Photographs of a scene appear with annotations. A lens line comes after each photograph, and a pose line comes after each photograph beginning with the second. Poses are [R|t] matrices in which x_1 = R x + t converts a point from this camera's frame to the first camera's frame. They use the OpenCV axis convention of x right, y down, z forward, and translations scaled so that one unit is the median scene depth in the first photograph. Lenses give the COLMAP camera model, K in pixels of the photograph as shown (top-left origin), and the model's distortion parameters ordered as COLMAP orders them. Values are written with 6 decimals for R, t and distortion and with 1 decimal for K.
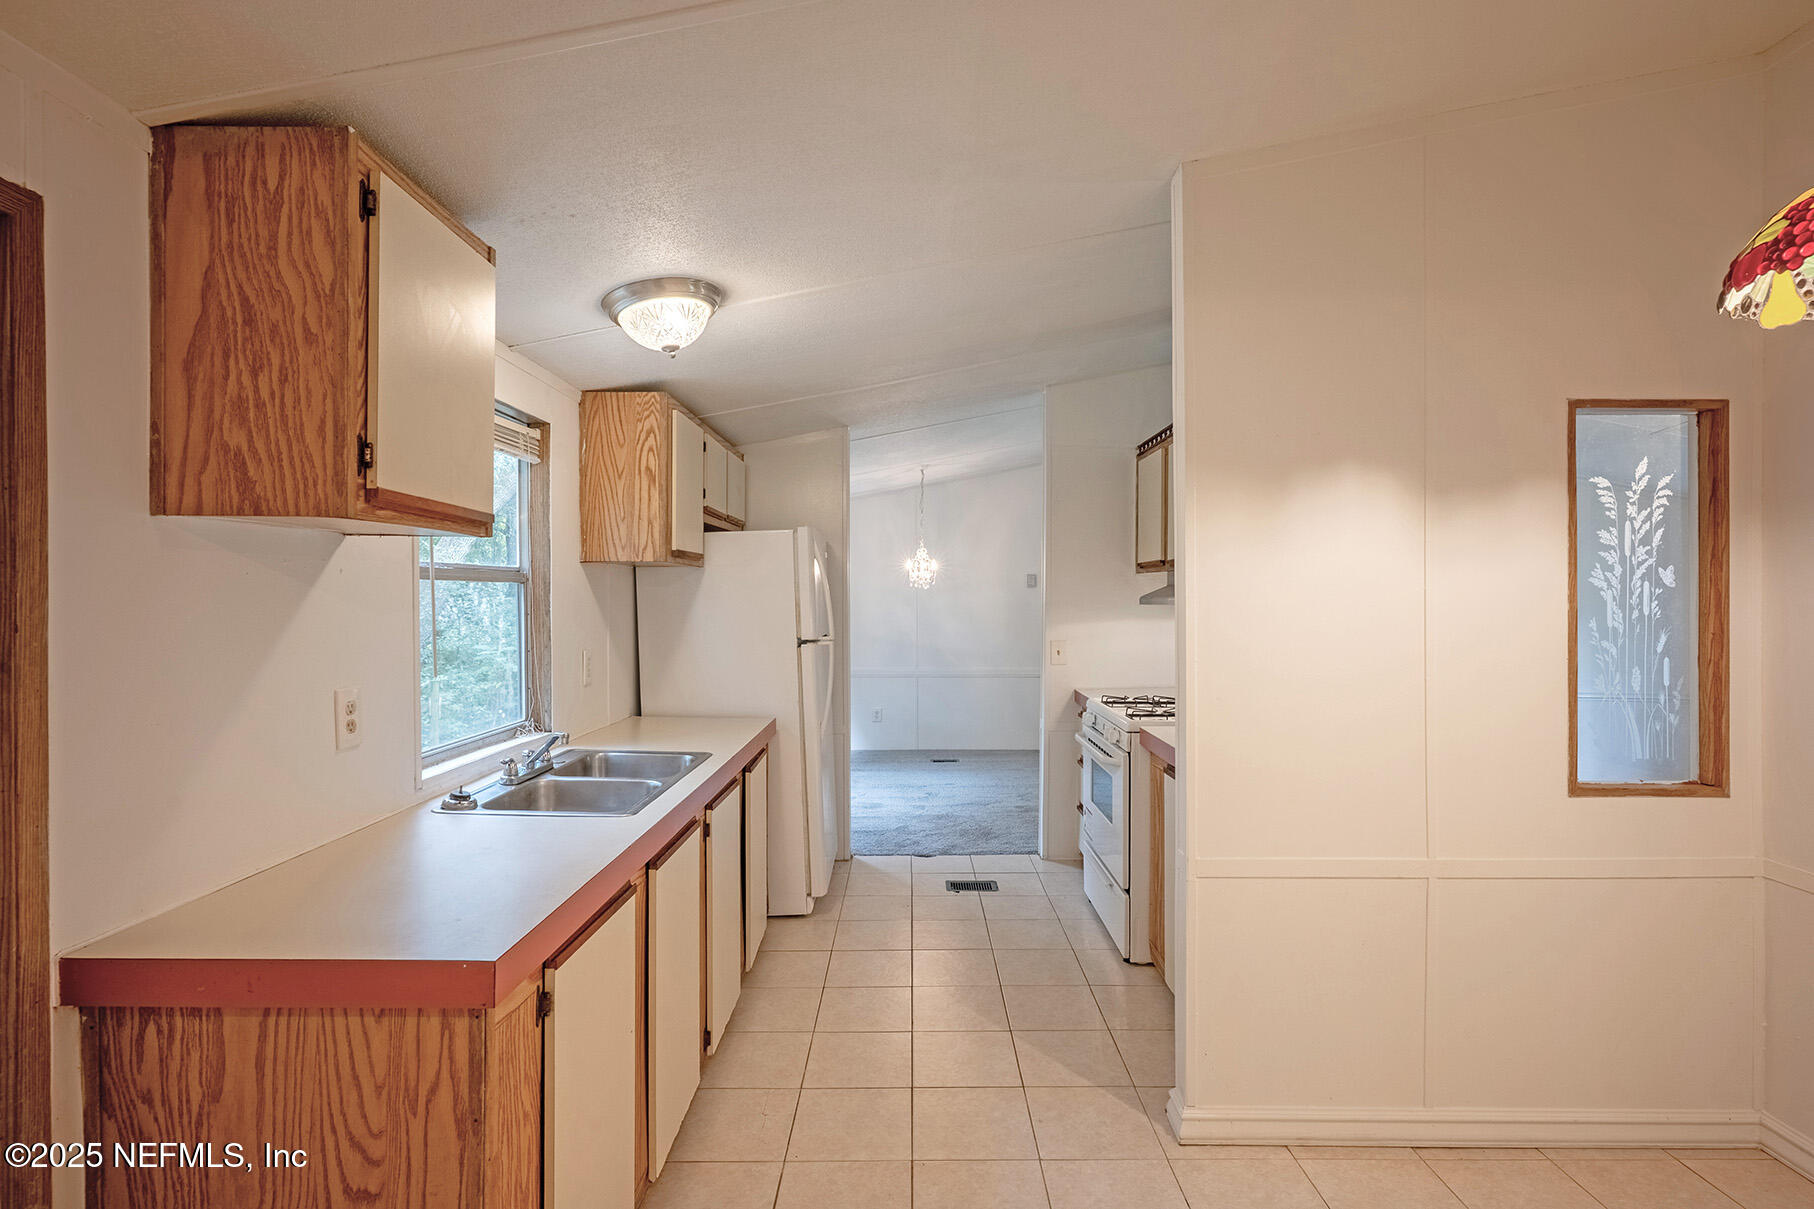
lens RADIAL K [[867.3, 0, 907.0], [0, 867.3, 604.5], [0, 0, 1]] dist [-0.000274, 0.000927]
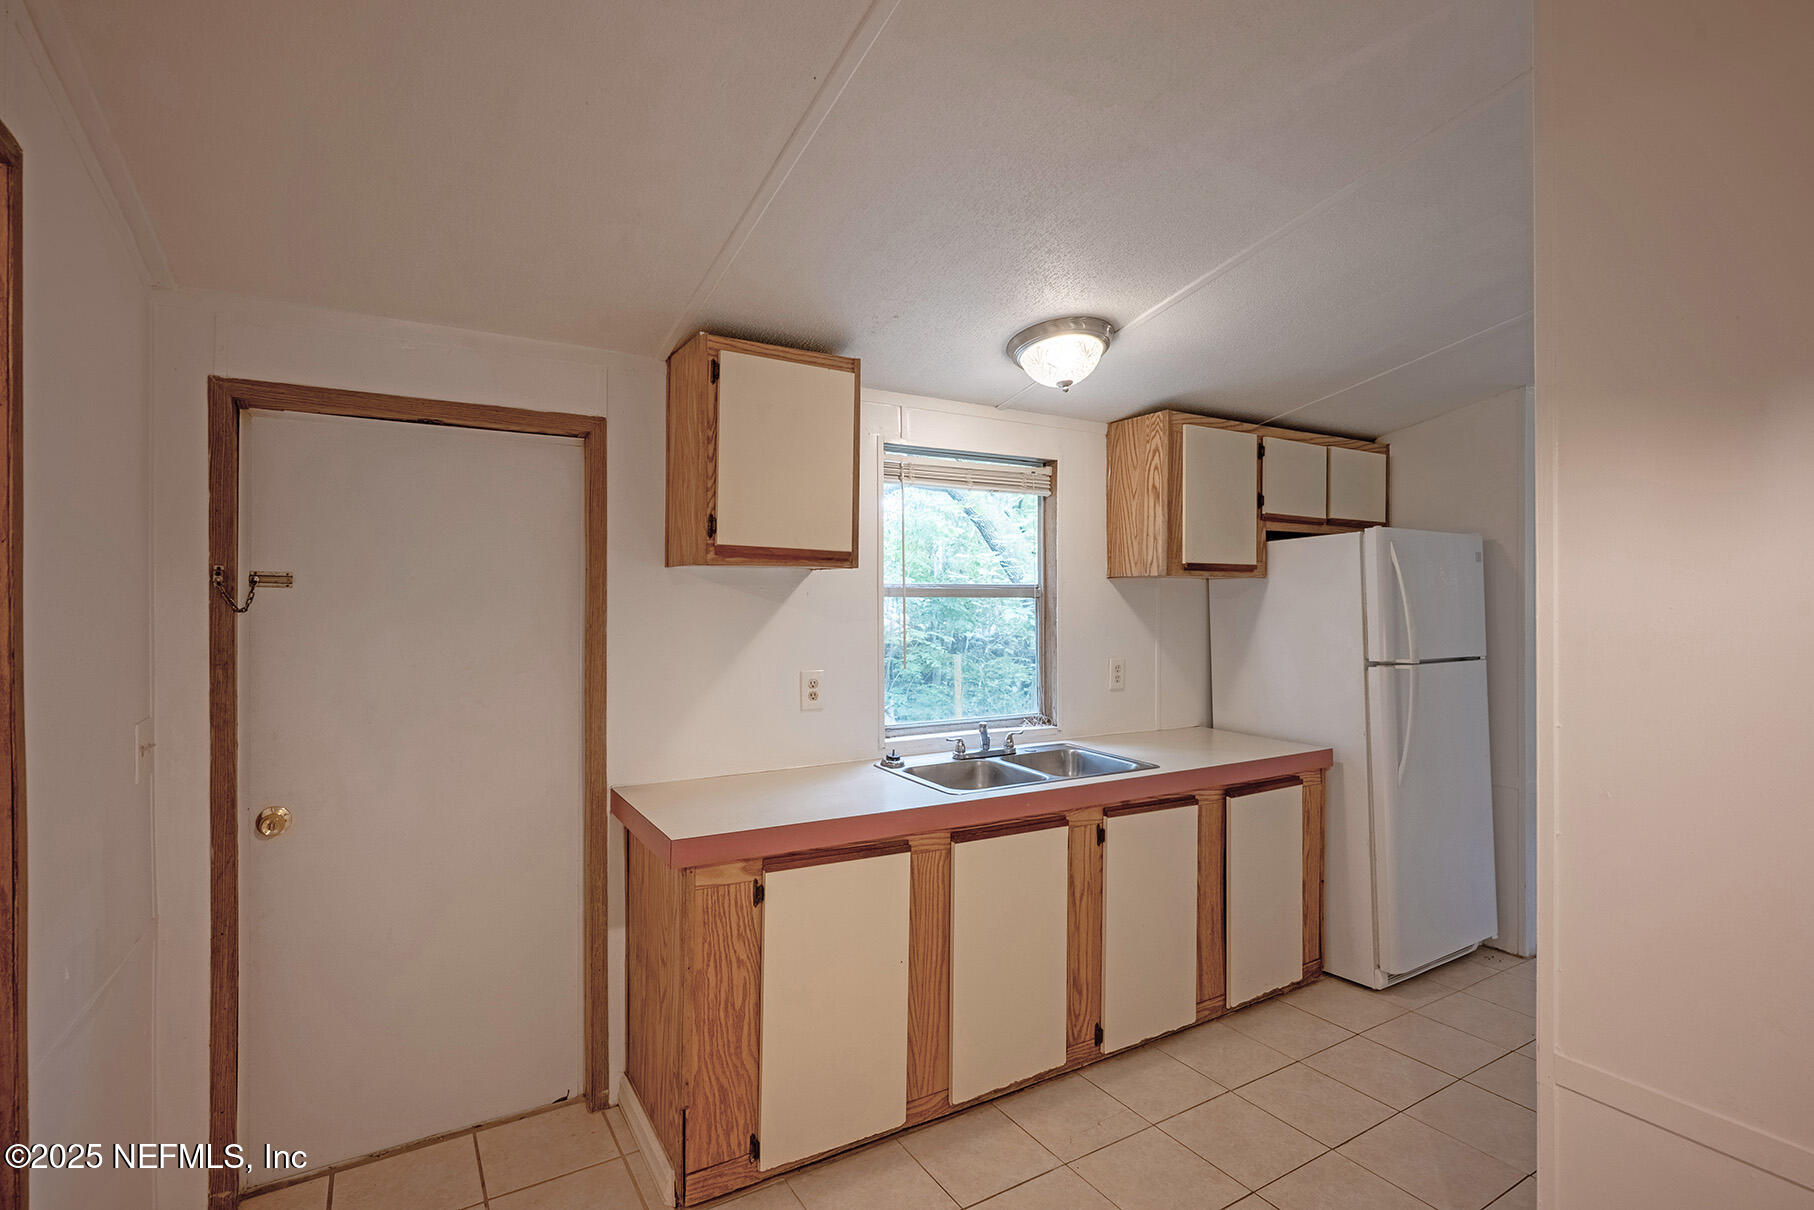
lens RADIAL K [[867.3, 0, 907.0], [0, 867.3, 605.0], [0, 0, 1]] dist [-0.000274, 0.000927]
pose [[0.520878, 0.002222, -0.853628, 0.475885], [-0.008328, 0.999962, -0.002479, -0.010330], [0.853590, 0.008400, 0.520877, 0.224705]]
